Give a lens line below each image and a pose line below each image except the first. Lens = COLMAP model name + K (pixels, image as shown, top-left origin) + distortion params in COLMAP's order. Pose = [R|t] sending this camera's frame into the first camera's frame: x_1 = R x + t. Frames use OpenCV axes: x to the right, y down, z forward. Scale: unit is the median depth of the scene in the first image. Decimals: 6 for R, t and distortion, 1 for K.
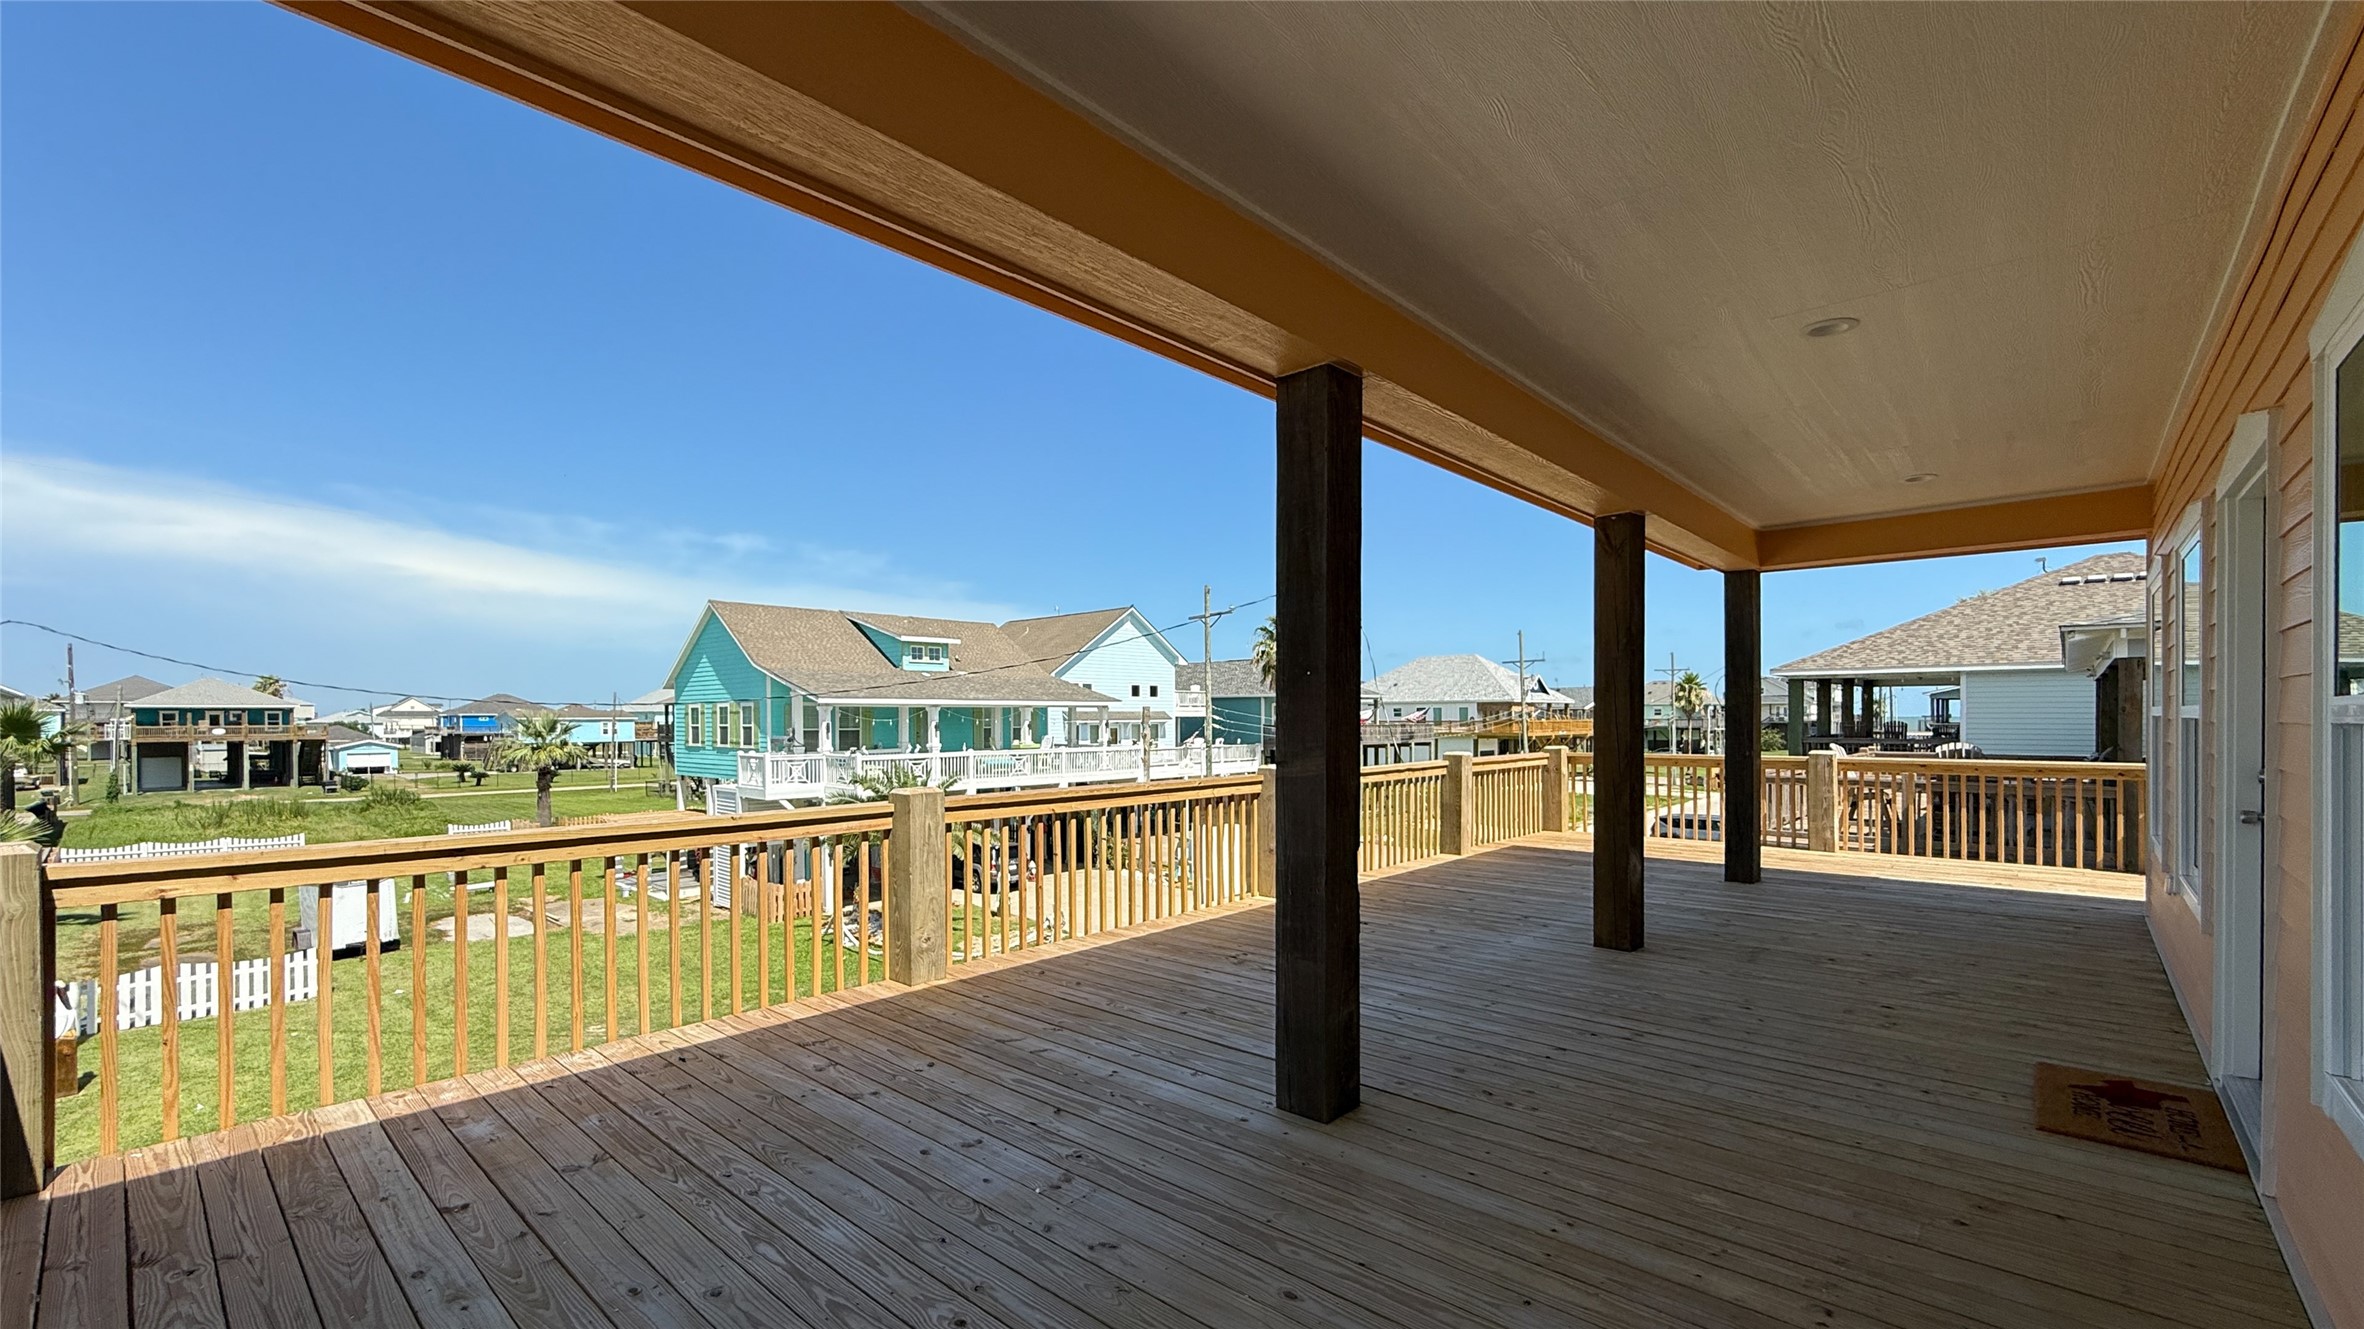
lens RADIAL K [[987.6, 0, 1182.1], [0, 987.6, 725.8], [0, 0, 1]] dist [0.001428, 0.000119]
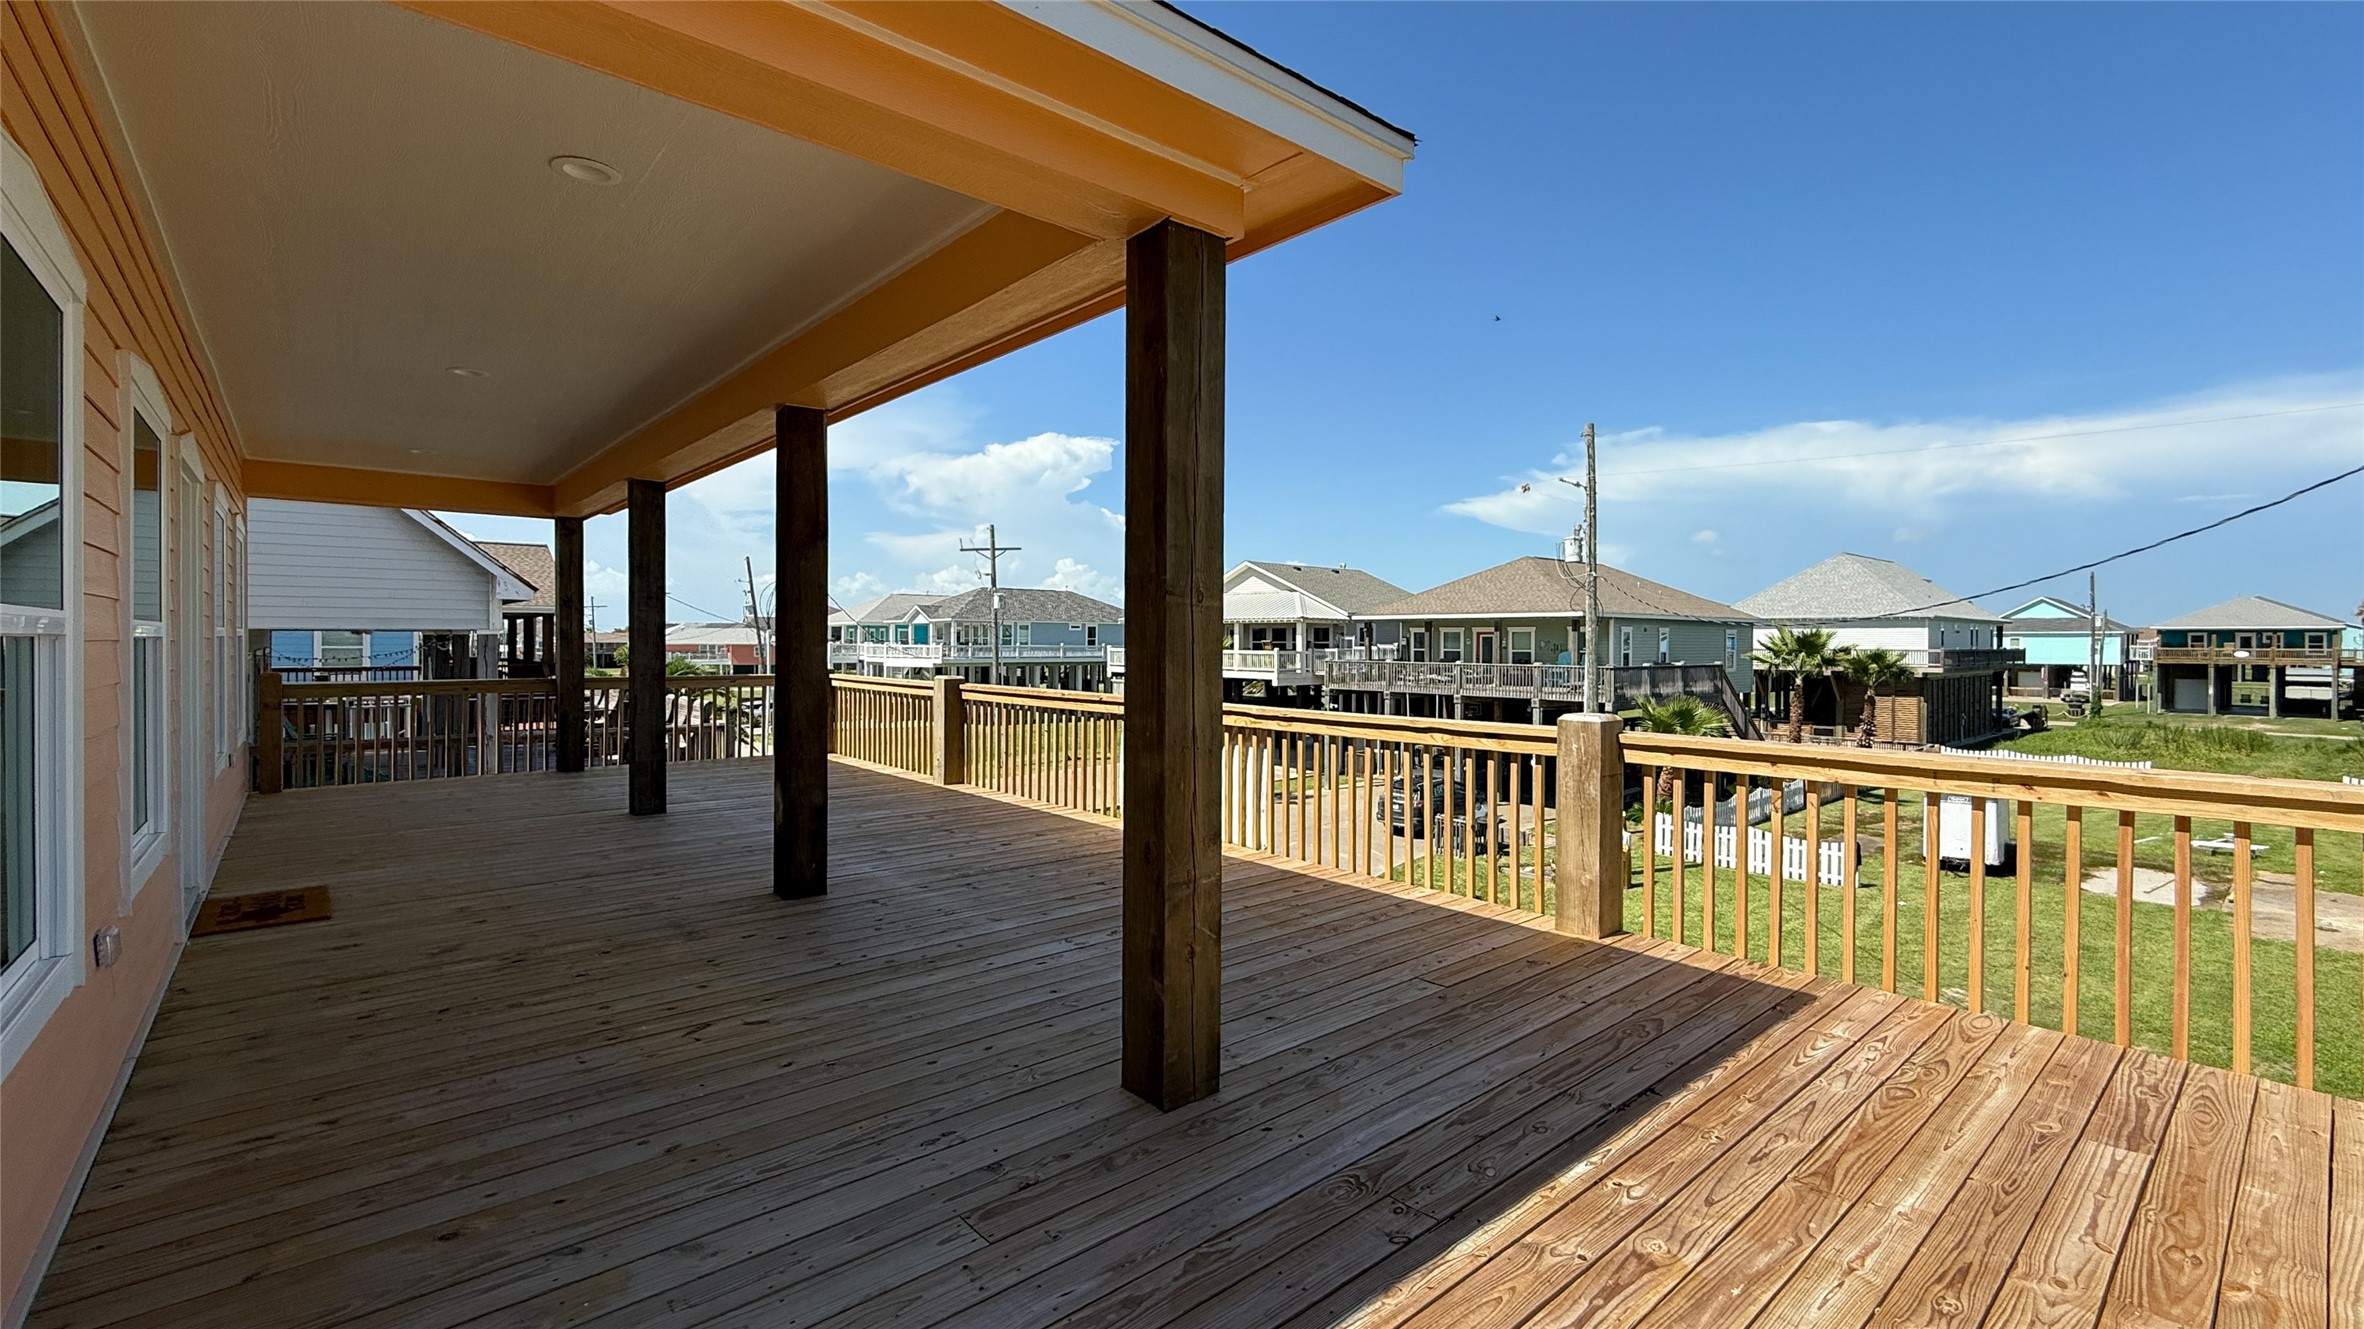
lens RADIAL K [[989.3, 0, 1186.7], [0, 989.3, 648.3], [0, 0, 1]] dist [0.000122, 0.000019]
pose [[-0.117754, 0.011662, -0.992974, 0.356217], [-0.011066, 0.999854, 0.013055, -0.004034], [0.992981, 0.012526, -0.117608, 0.401675]]
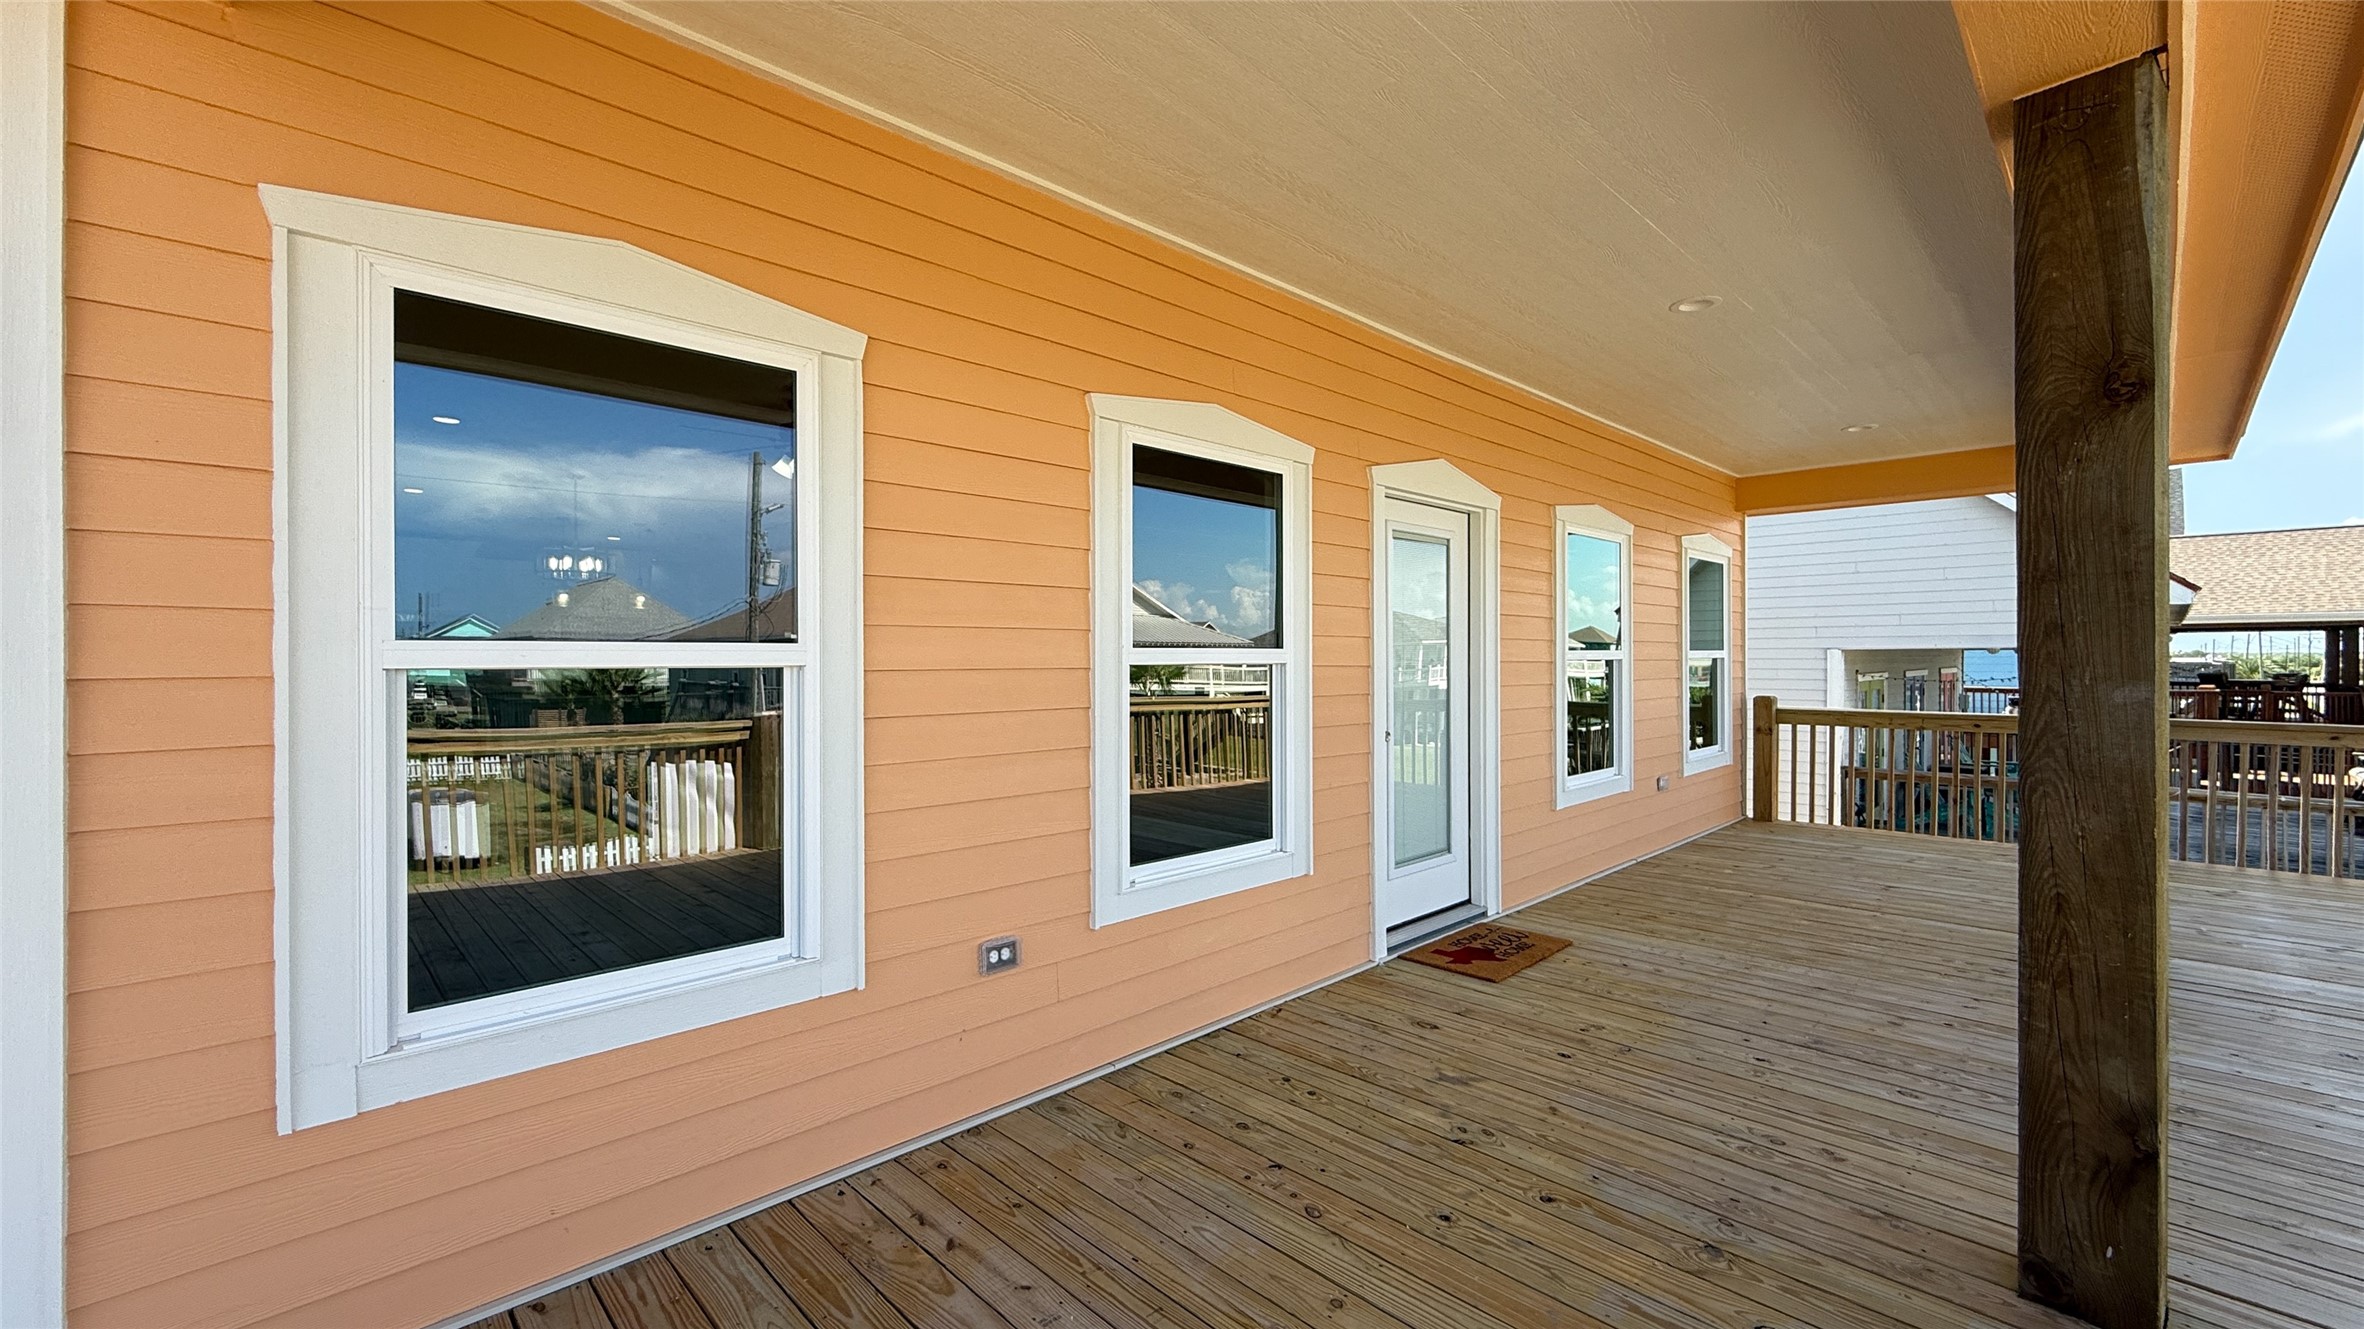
lens RADIAL K [[966.7, 0, 1170.9], [0, 966.7, 657.3], [0, 0, 1]] dist [0.001127, 0.000119]
pose [[-0.997702, 0.008119, 0.067271, 0.209804], [0.008638, 0.999935, 0.007423, -0.005015], [-0.067206, 0.007987, -0.997707, 0.380988]]
